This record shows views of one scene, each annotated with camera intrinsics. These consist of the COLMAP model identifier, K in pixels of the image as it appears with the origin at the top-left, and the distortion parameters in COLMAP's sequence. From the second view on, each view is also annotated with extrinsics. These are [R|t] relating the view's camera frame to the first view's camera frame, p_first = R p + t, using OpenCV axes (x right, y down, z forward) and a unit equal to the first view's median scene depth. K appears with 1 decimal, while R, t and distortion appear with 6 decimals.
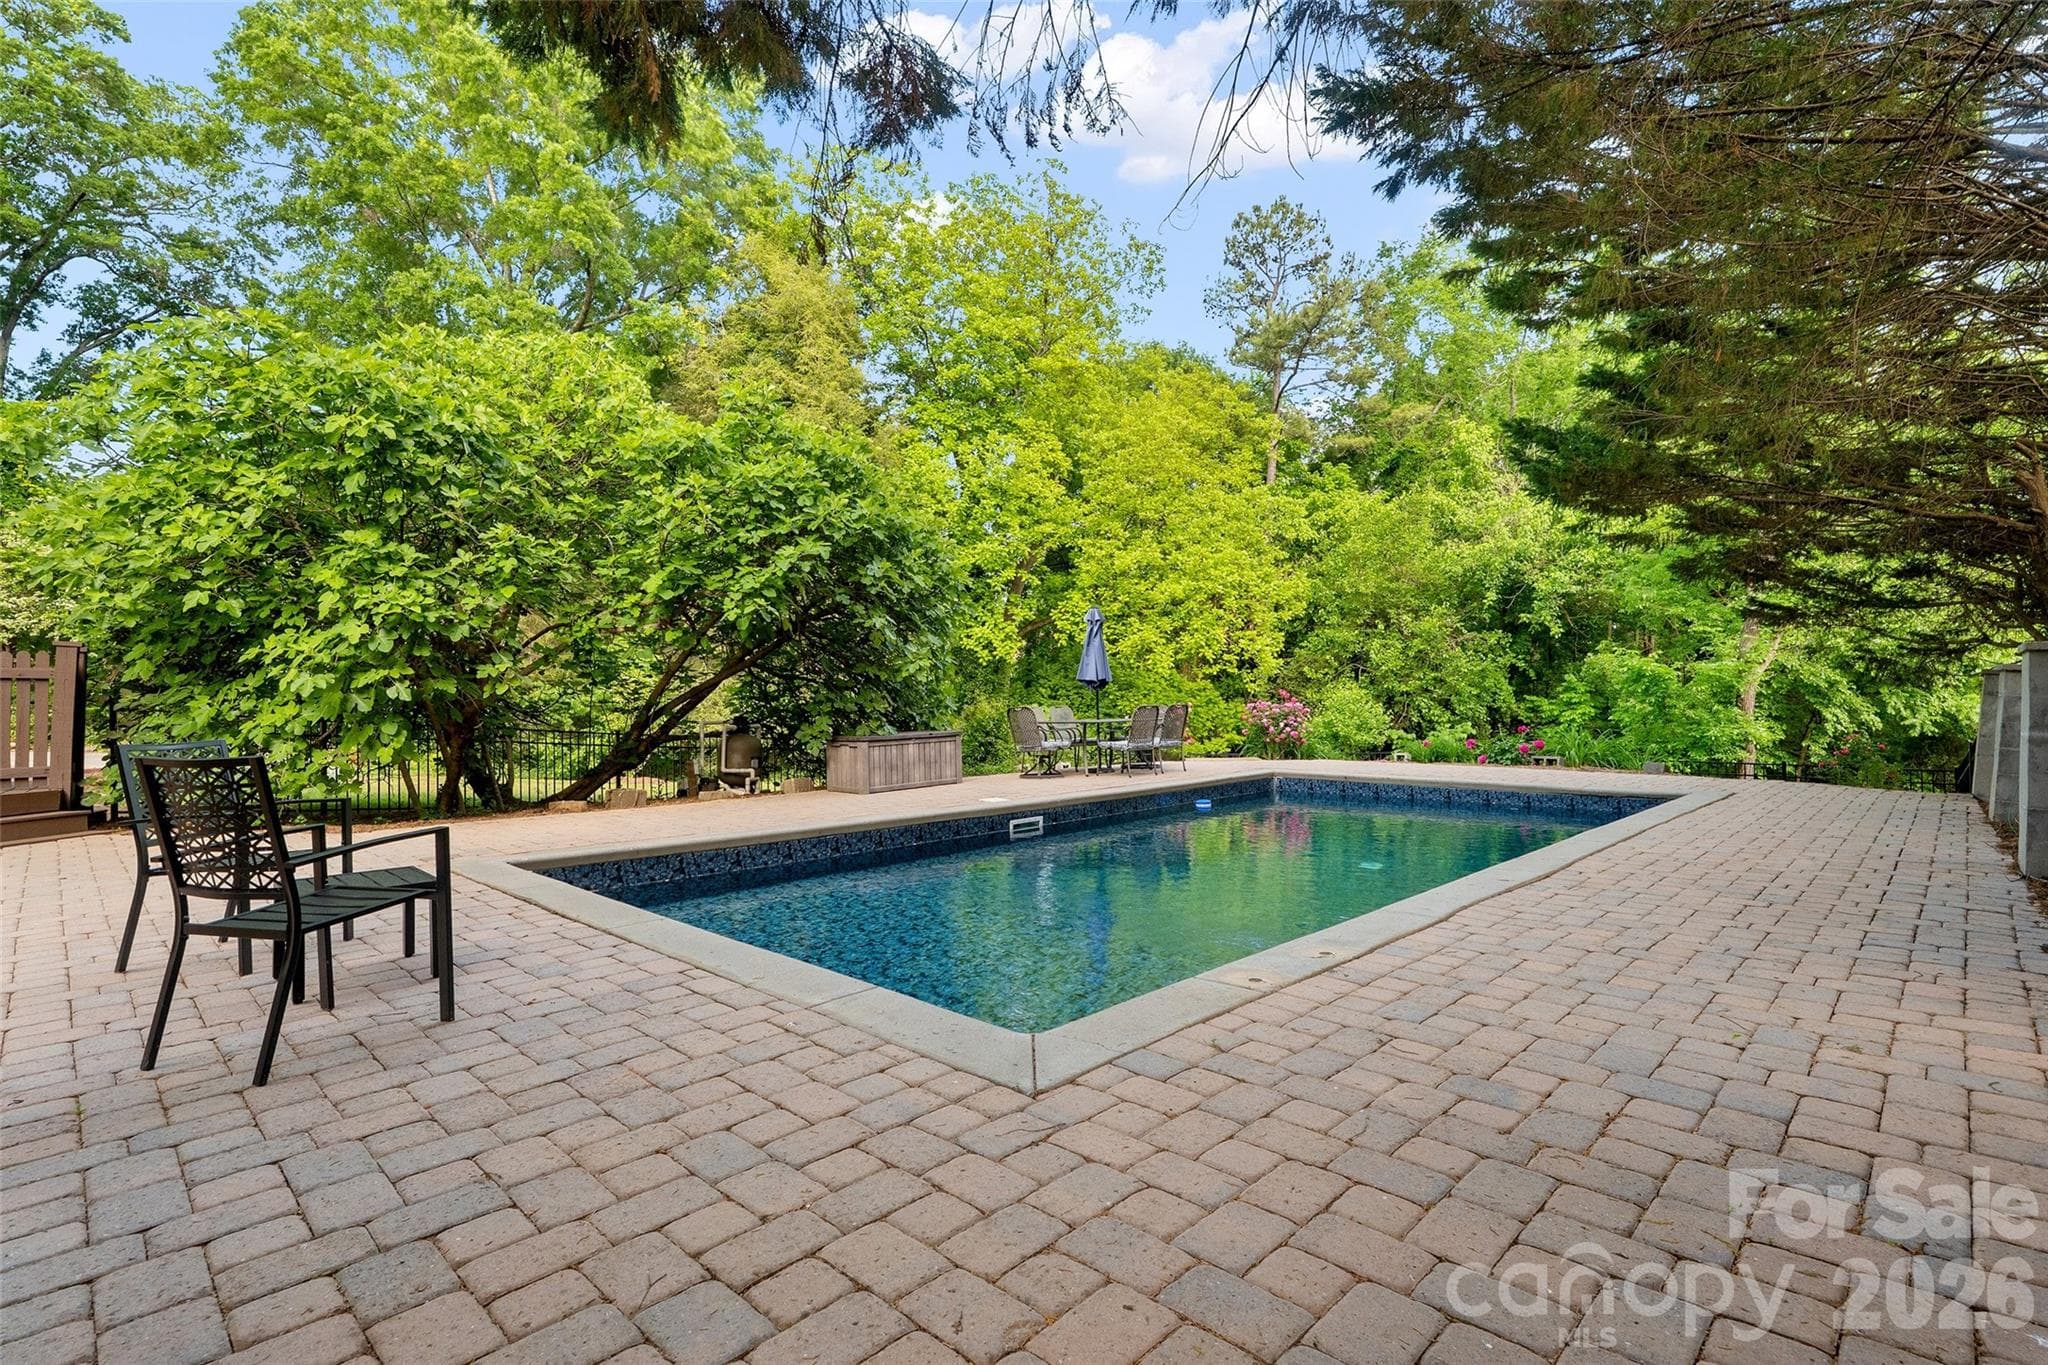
lens RADIAL K [[959.4, 0, 1032.4], [0, 959.4, 705.1], [0, 0, 1]] dist [-0.000151, -0.000324]
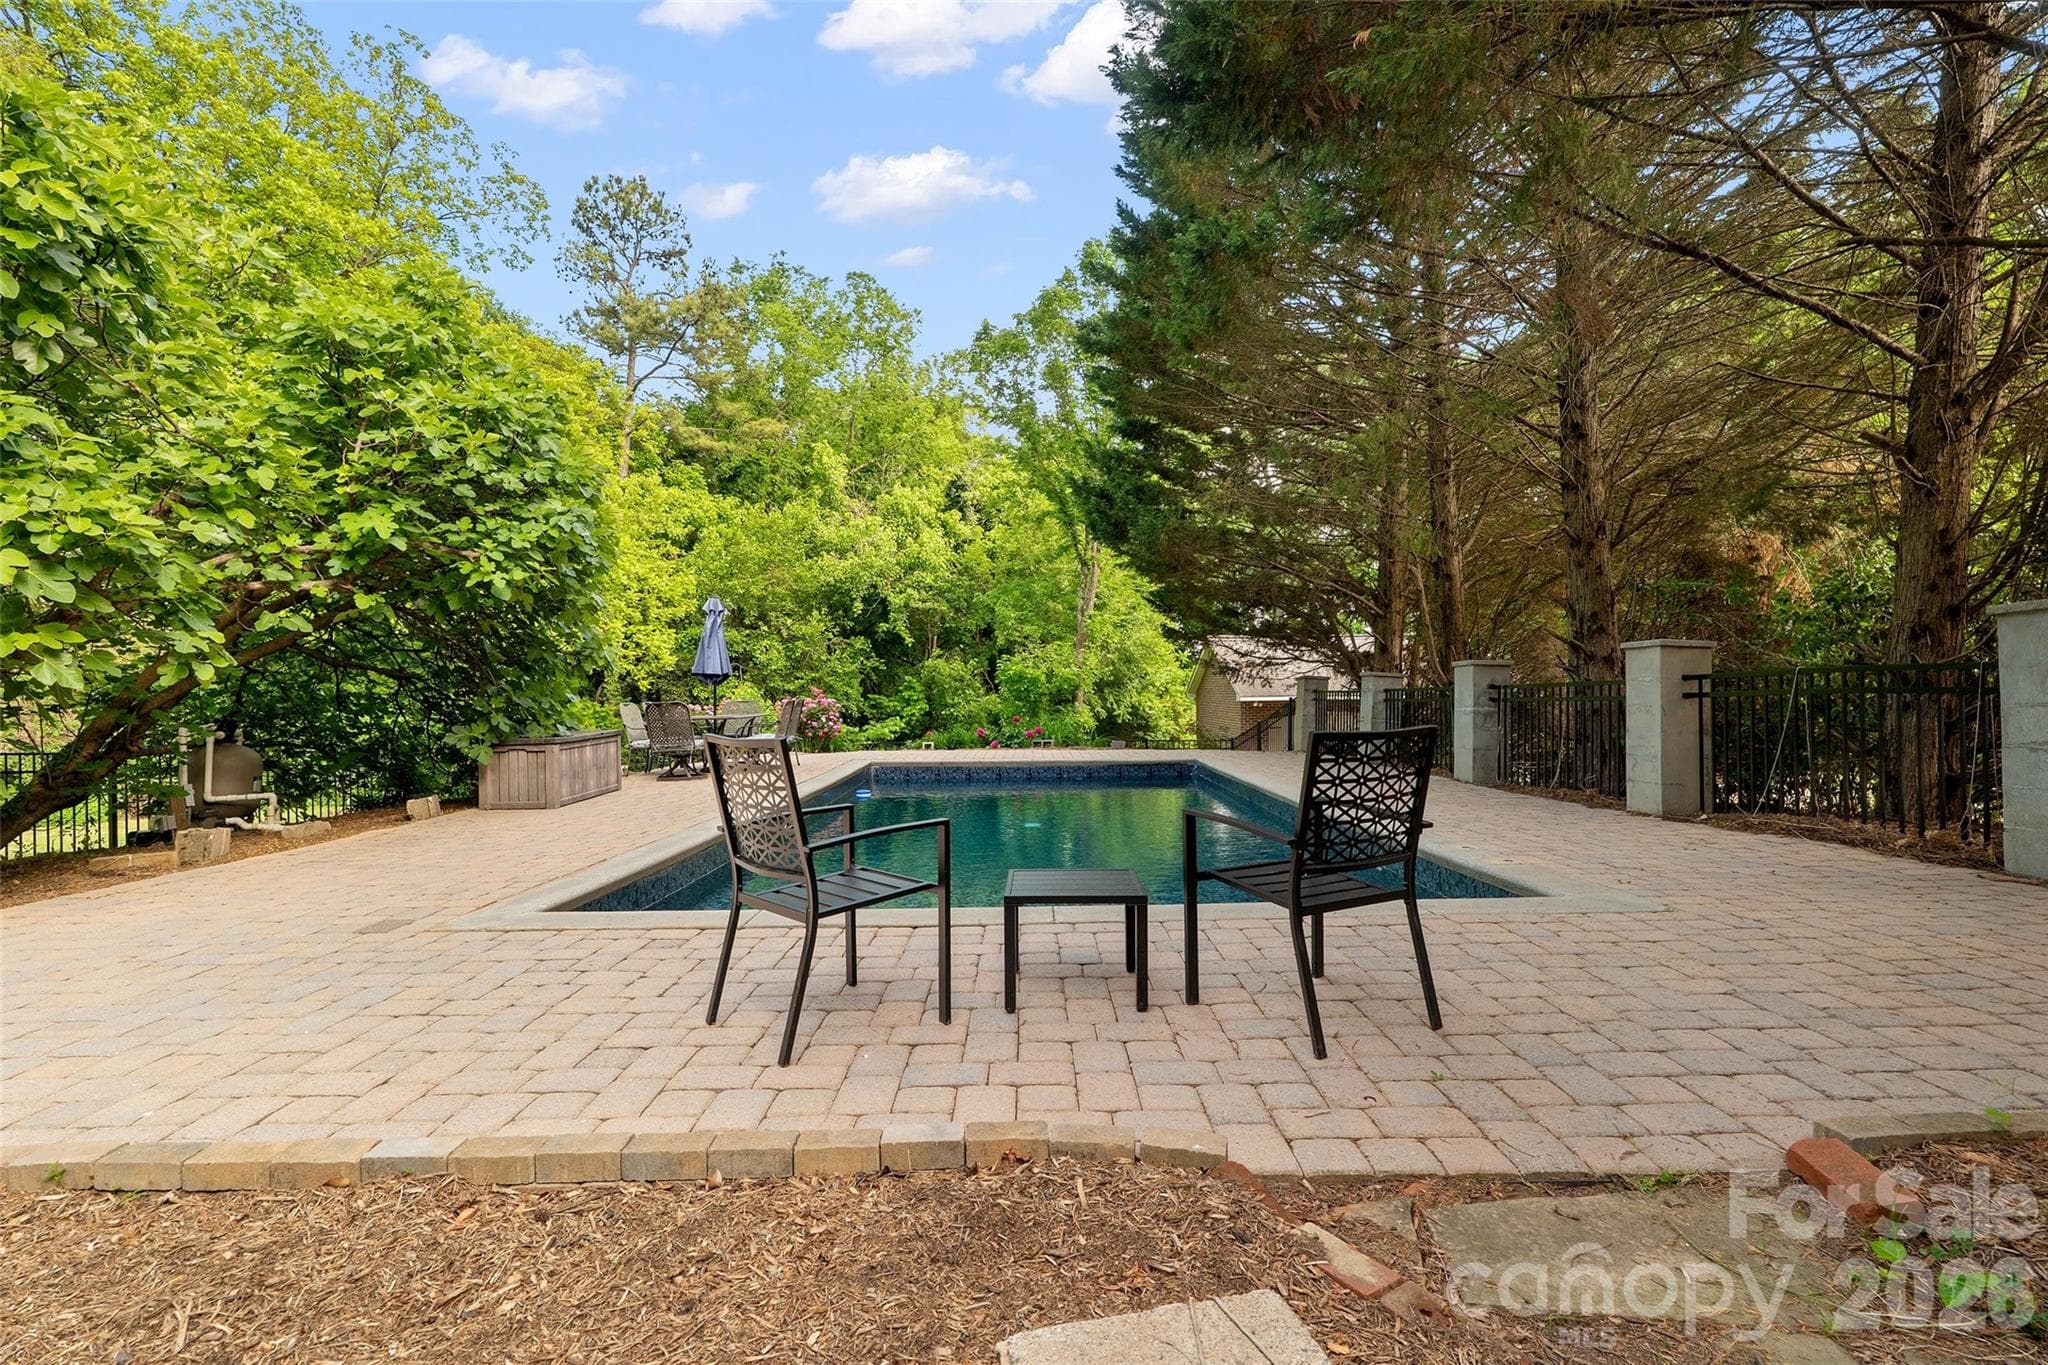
lens RADIAL K [[959.4, 0, 1032.4], [0, 959.4, 705.1], [0, 0, 1]] dist [-0.000151, -0.000324]
pose [[0.721795, -0.008313, 0.692057, -0.152329], [0.010183, 0.999947, 0.001391, 0.003192], [-0.692032, 0.006044, 0.721841, 0.044629]]
